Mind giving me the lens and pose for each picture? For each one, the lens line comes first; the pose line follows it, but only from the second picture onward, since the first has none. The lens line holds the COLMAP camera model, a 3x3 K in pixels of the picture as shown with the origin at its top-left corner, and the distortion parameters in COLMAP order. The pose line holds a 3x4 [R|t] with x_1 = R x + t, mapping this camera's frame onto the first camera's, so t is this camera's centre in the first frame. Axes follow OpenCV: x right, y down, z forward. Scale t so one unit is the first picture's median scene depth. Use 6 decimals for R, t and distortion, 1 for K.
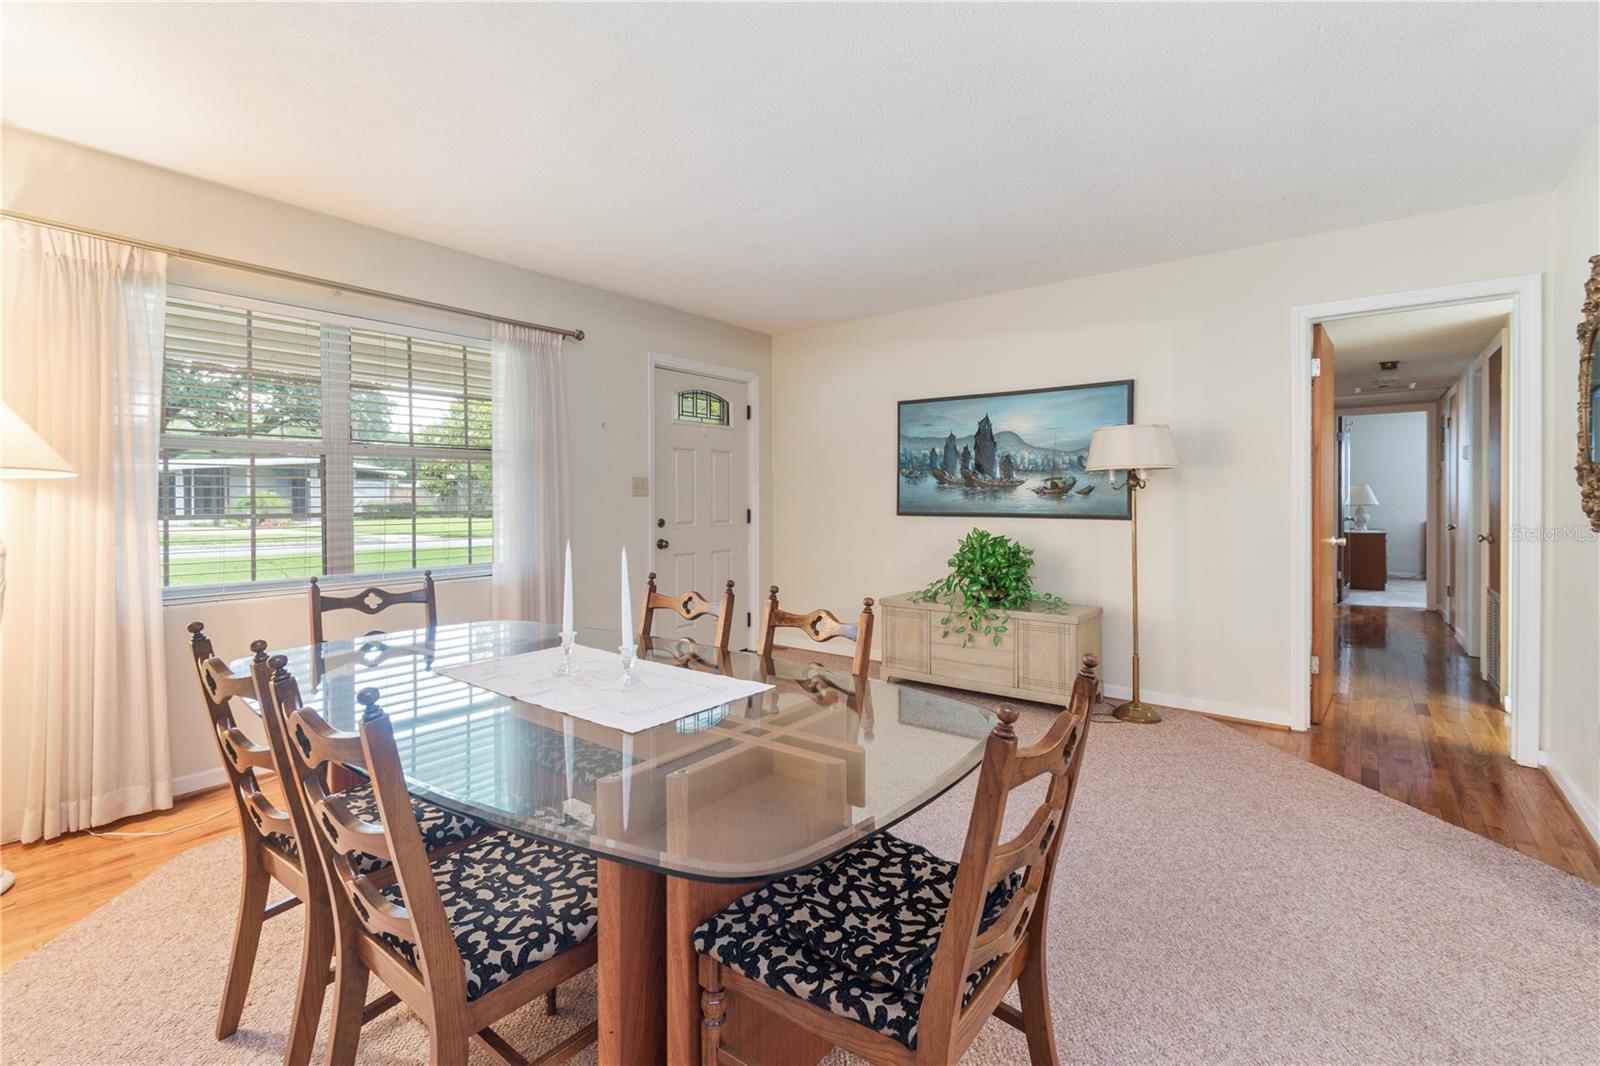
lens RADIAL K [[716.0, 0, 807.0], [0, 716.0, 503.2], [0, 0, 1]] dist [-0.000058, -0.000873]
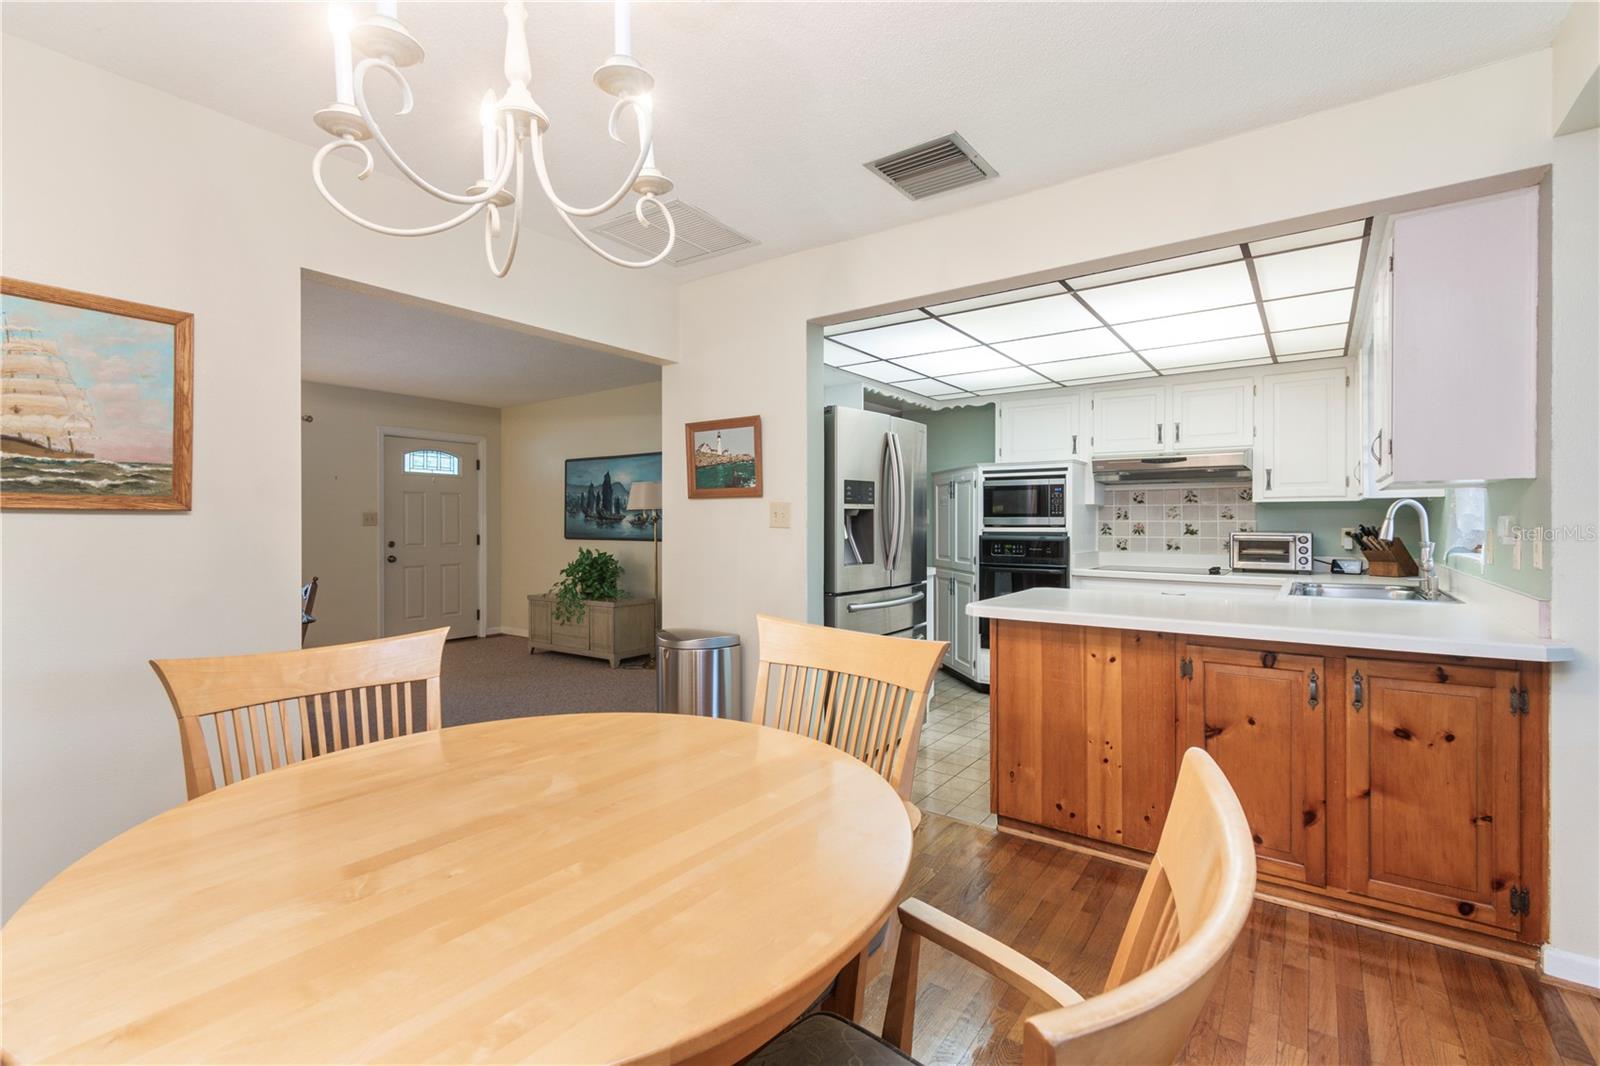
lens RADIAL K [[712.7, 0, 811.5], [0, 712.7, 522.4], [0, 0, 1]] dist [0.000026, -0.000979]
pose [[0.998961, 0.001055, 0.045561, 0.622806], [-0.000633, 0.999957, -0.009265, -0.003950], [-0.045568, 0.009226, 0.998919, -0.504195]]
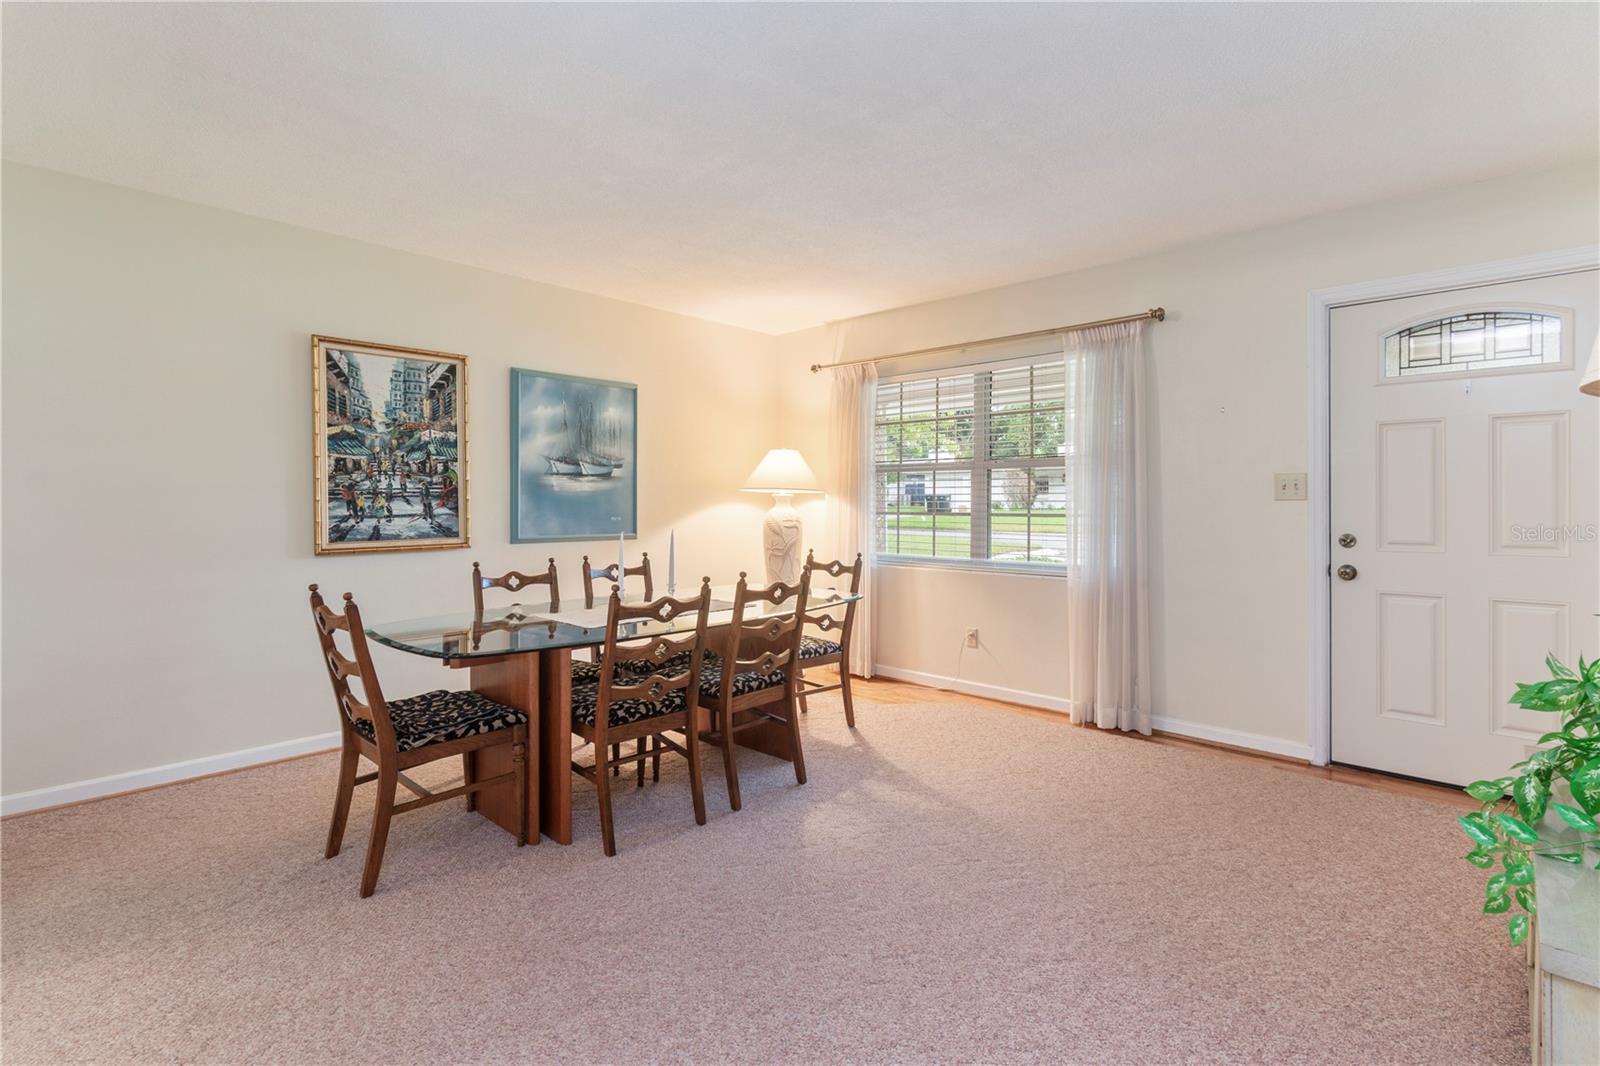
lens RADIAL K [[751.8, 0, 805.5], [0, 751.8, 498.4], [0, 0, 1]] dist [0.000167, -0.000178]
pose [[-0.084111, -0.001249, -0.996456, 0.579979], [-0.008608, 0.999963, -0.000527, -0.007630], [0.996419, 0.008533, -0.084119, 0.610251]]
